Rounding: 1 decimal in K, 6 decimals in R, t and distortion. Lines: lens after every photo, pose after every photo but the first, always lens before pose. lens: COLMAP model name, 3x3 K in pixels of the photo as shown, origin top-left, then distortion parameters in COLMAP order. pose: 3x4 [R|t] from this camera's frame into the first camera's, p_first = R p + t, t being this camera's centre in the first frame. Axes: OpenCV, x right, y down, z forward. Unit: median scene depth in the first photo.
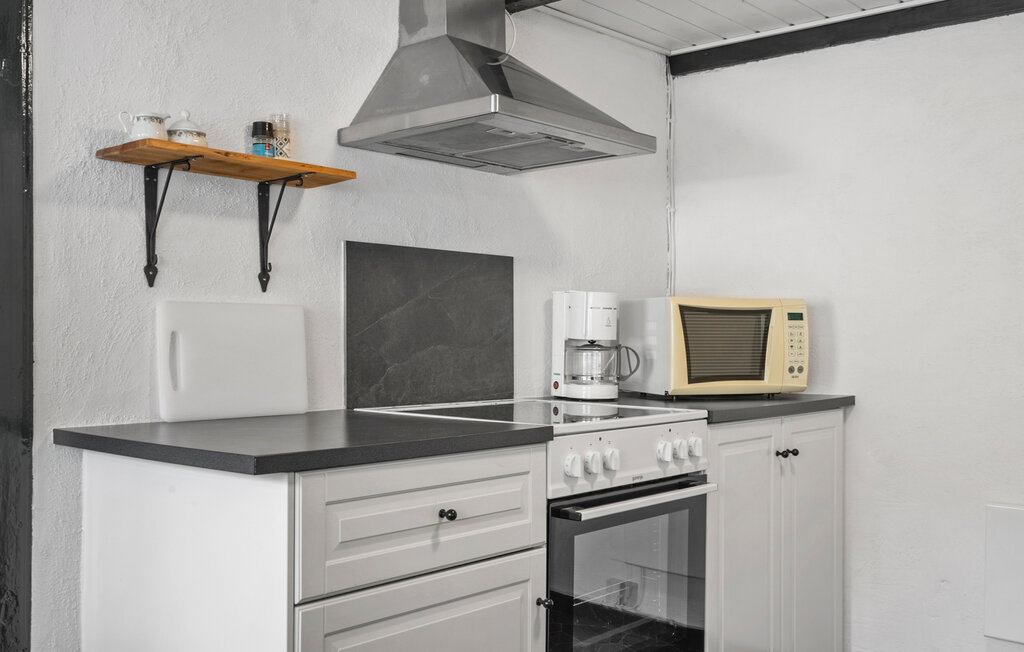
lens RADIAL K [[1030.0, 0, 511.8], [0, 1030.0, 328.5], [0, 0, 1]] dist [0.012605, 0.000000]
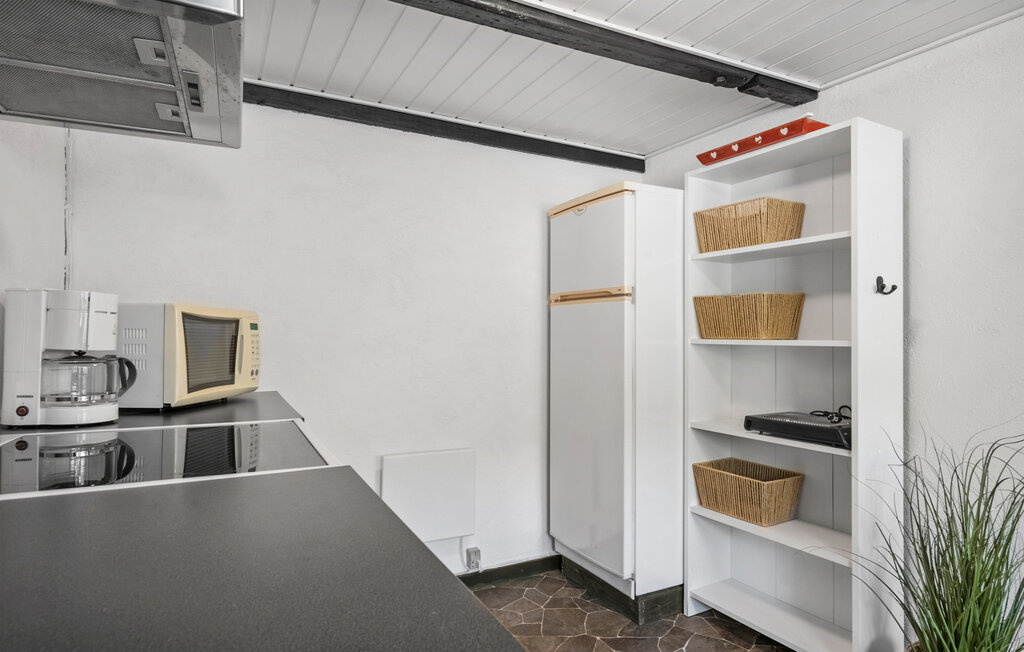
lens RADIAL K [[578.5, 0, 511.8], [0, 578.5, 323.4], [0, 0, 1]] dist [-0.000649, -0.000133]
pose [[0.375780, 0.022685, 0.926431, -0.219948], [-0.003923, 0.999730, -0.022888, -0.001314], [-0.926701, 0.004966, 0.375768, 0.507515]]
